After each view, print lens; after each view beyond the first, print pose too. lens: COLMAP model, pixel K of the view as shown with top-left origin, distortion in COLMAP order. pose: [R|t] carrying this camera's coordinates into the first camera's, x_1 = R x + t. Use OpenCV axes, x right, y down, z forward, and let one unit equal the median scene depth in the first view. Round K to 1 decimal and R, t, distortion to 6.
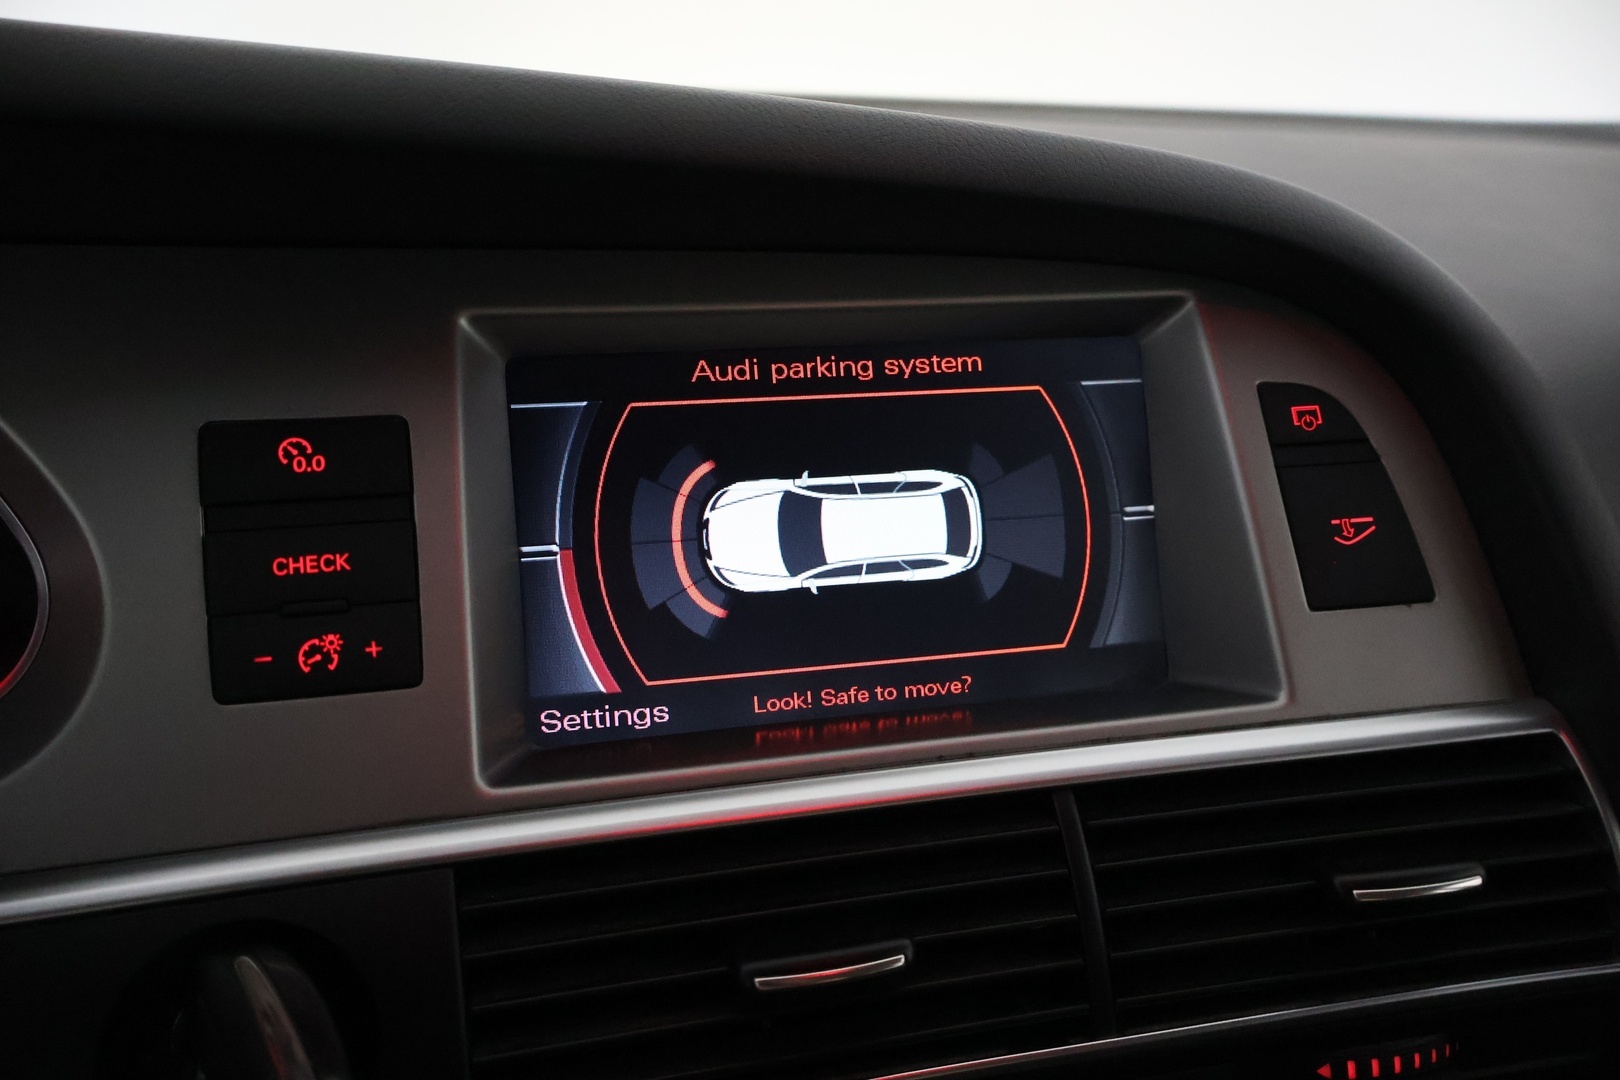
lens RADIAL K [[1363.2, 0, 810.2], [0, 1363.2, 551.0], [0, 0, 1]] dist [-0.003536, -0.001493]
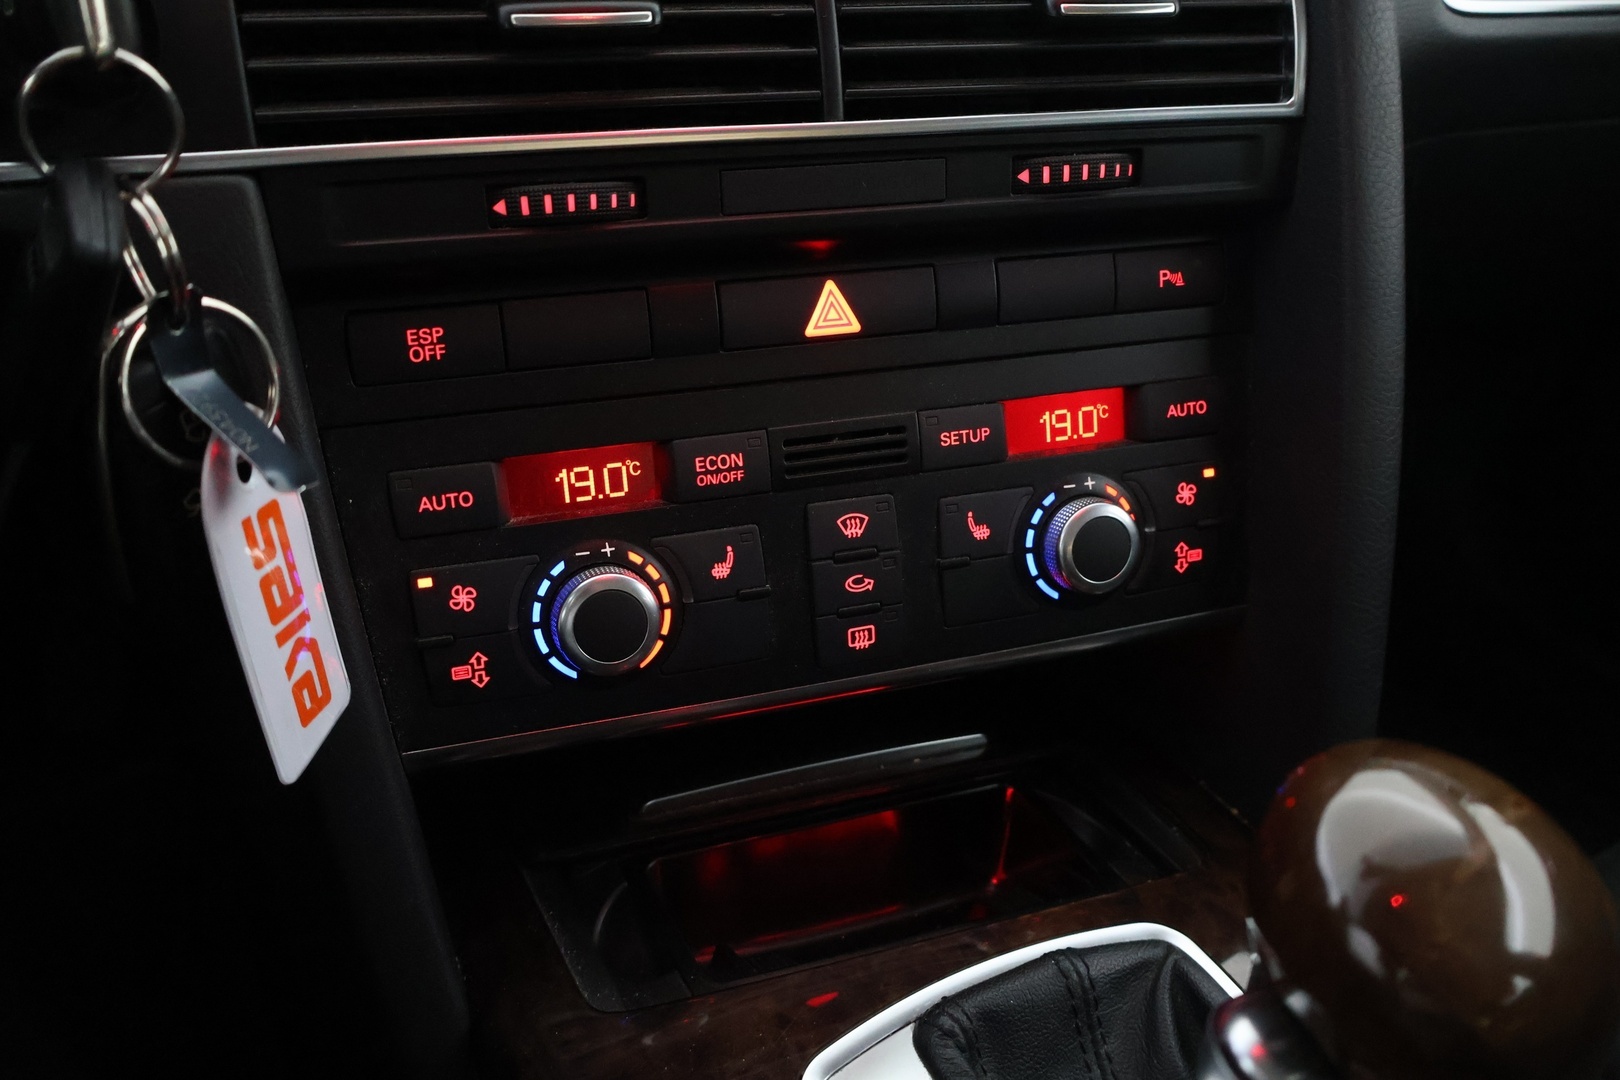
lens RADIAL K [[1363.2, 0, 806.7], [0, 1363.2, 544.5], [0, 0, 1]] dist [-0.003536, -0.001493]
pose [[0.994117, 0.003386, 0.108258, 0.069845], [-0.035676, 0.953969, 0.297774, 0.342074], [-0.102266, -0.299885, 0.948478, -0.173329]]
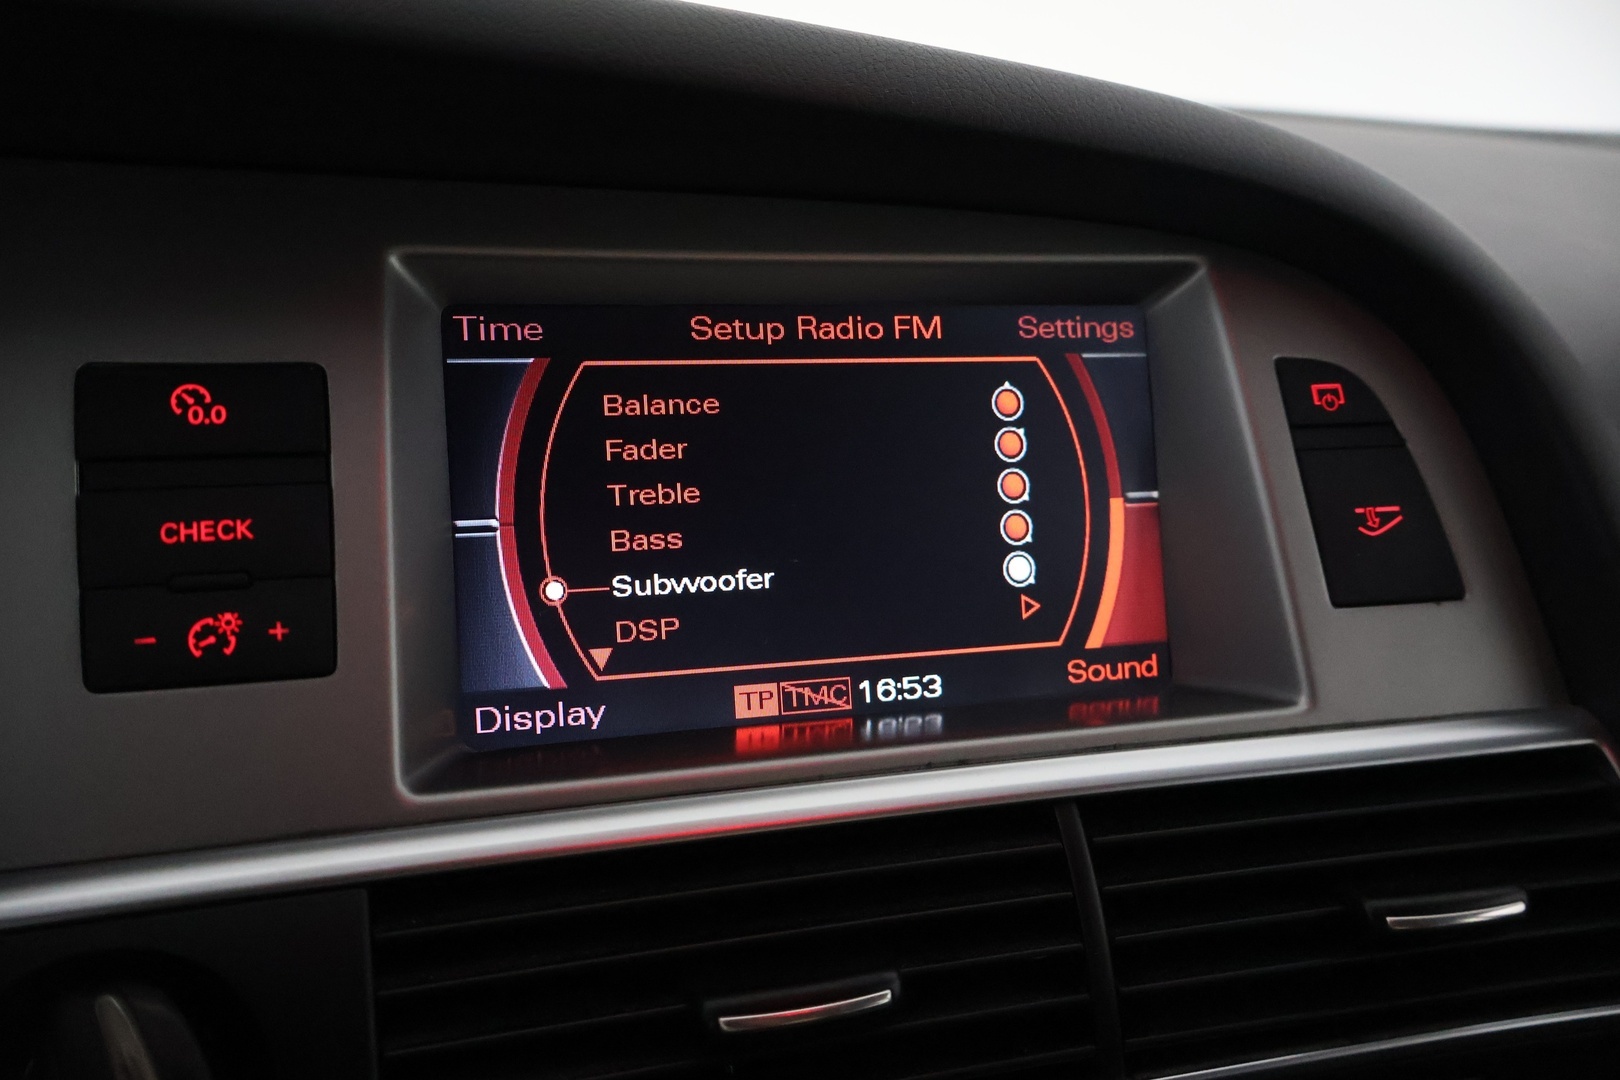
lens RADIAL K [[1363.2, 0, 815.8], [0, 1363.2, 550.1], [0, 0, 1]] dist [-0.003536, -0.001493]
pose [[0.998756, 0.016650, 0.047006, -0.022442], [-0.016190, 0.999817, -0.010157, 0.022361], [-0.047166, 0.009384, 0.998843, 0.118214]]
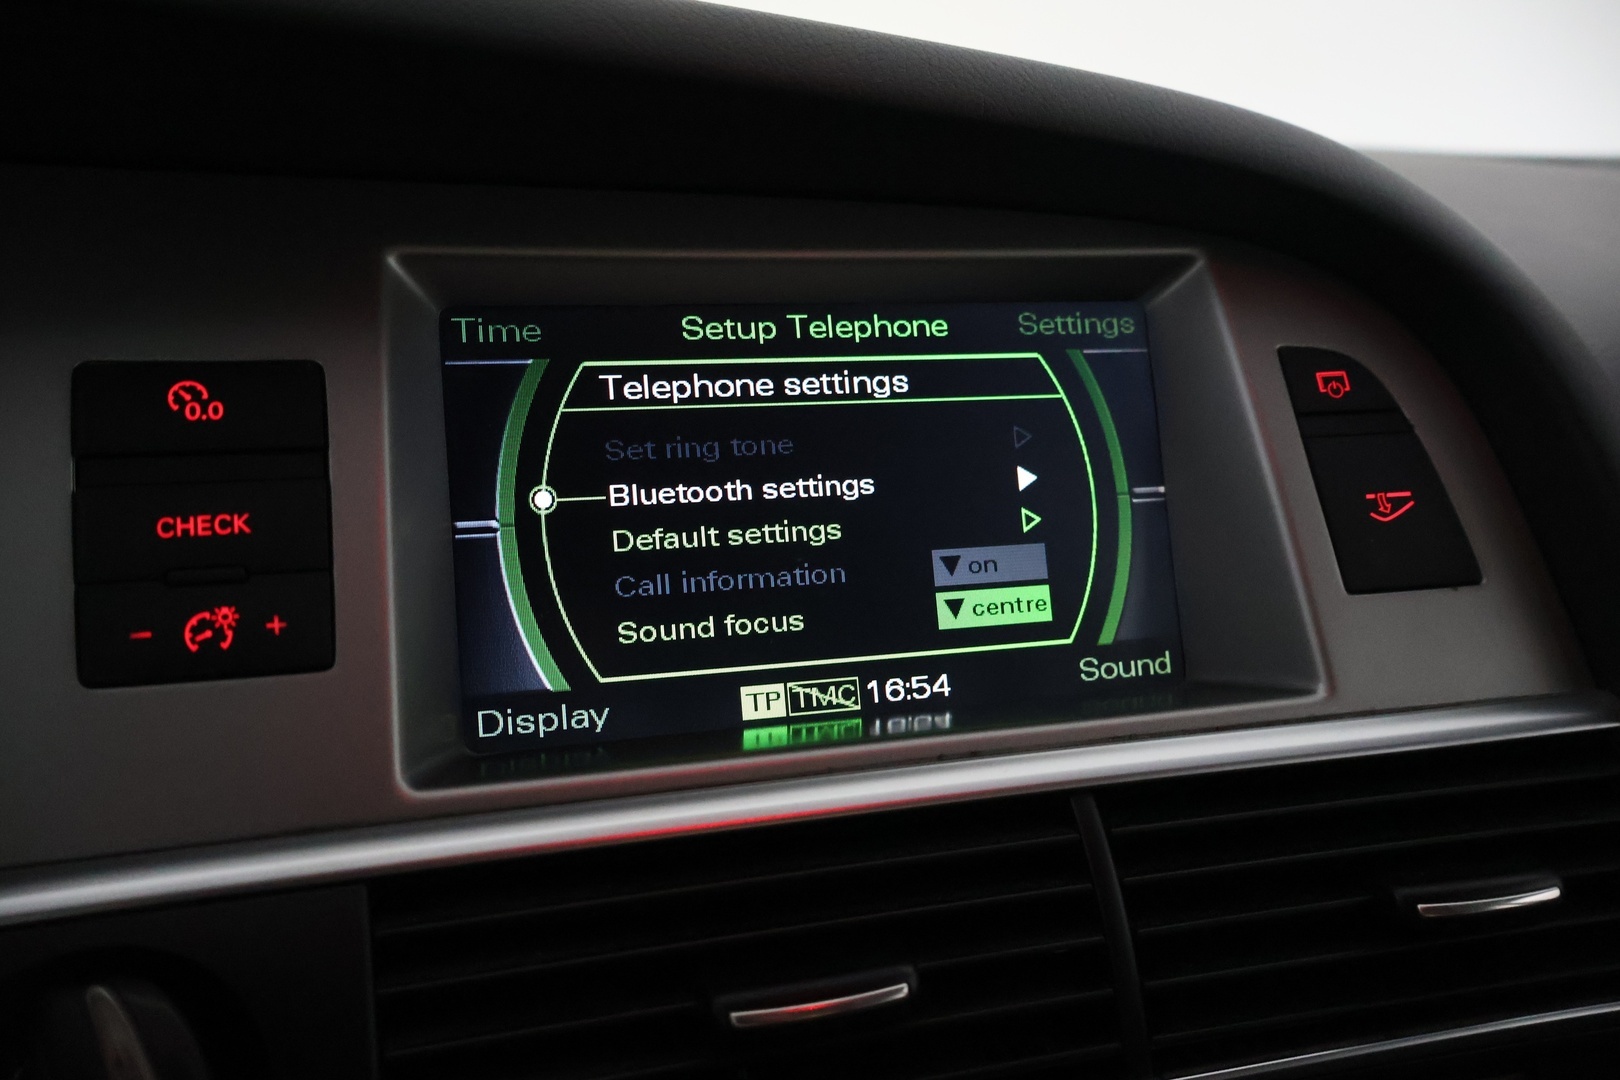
lens RADIAL K [[1363.2, 0, 809.9], [0, 1363.2, 540.5], [0, 0, 1]] dist [-0.003536, -0.001493]
pose [[0.999250, -0.003774, 0.038536, -0.020841], [0.006251, 0.997907, -0.064366, 0.069951], [-0.038213, 0.064558, 0.997182, 0.131866]]
